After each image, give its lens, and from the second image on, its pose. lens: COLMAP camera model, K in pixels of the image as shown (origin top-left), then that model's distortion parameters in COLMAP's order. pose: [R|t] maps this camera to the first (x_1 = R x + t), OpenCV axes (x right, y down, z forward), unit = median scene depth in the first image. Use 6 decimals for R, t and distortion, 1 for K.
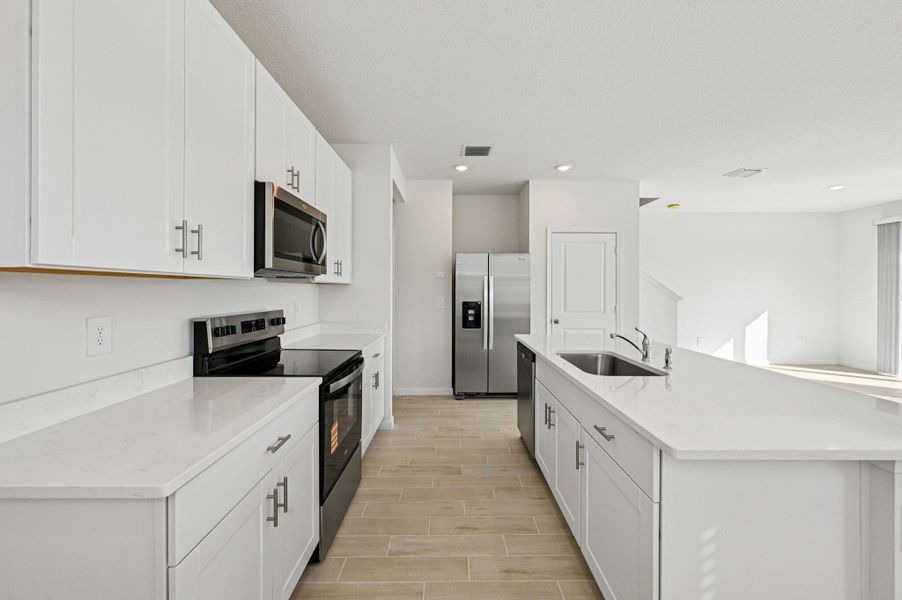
lens RADIAL K [[356.3, 0, 454.7], [0, 356.3, 299.2], [0, 0, 1]] dist [0.001524, -0.000476]
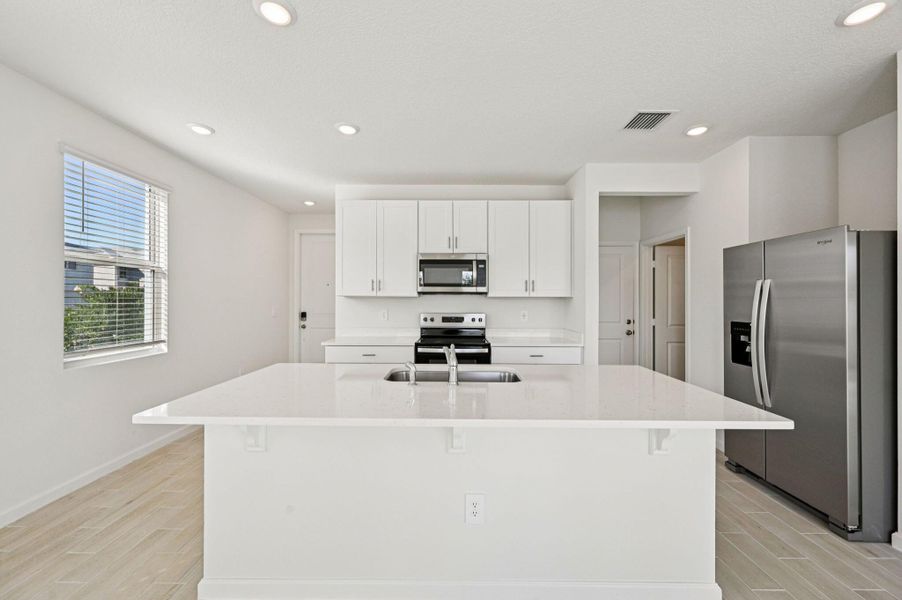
lens RADIAL K [[356.3, 0, 456.3], [0, 356.3, 298.4], [0, 0, 1]] dist [0.001524, -0.000476]
pose [[-0.002280, -0.009429, -0.999953, 0.680975], [-0.032199, 0.999438, -0.009351, -0.011934], [0.999479, 0.032176, -0.002582, 0.498504]]
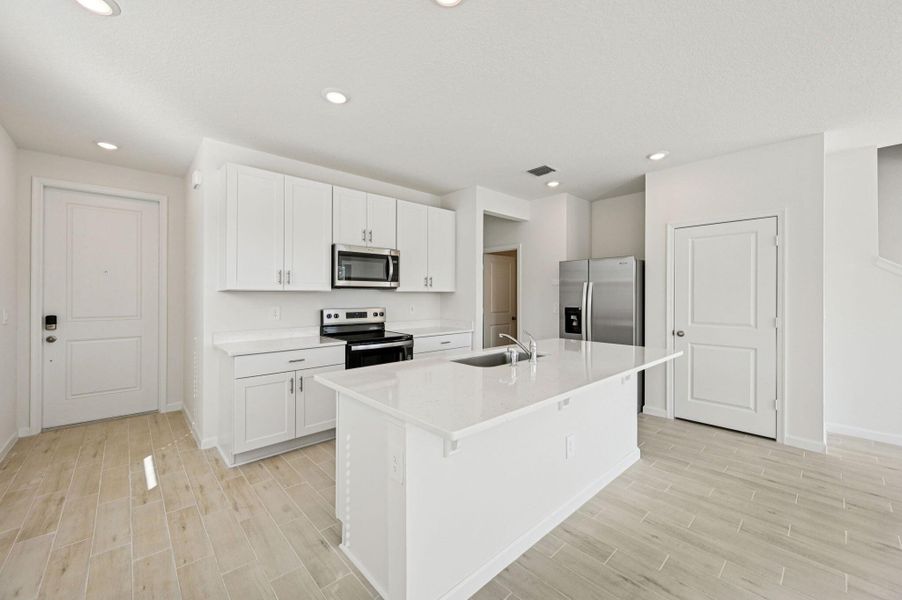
lens RADIAL K [[356.3, 0, 455.7], [0, 356.3, 297.1], [0, 0, 1]] dist [0.001524, -0.000476]
pose [[0.679925, 0.001114, -0.733281, 0.575818], [-0.018146, 0.999718, -0.015308, -0.000717], [0.733057, 0.023715, 0.679754, 0.047391]]
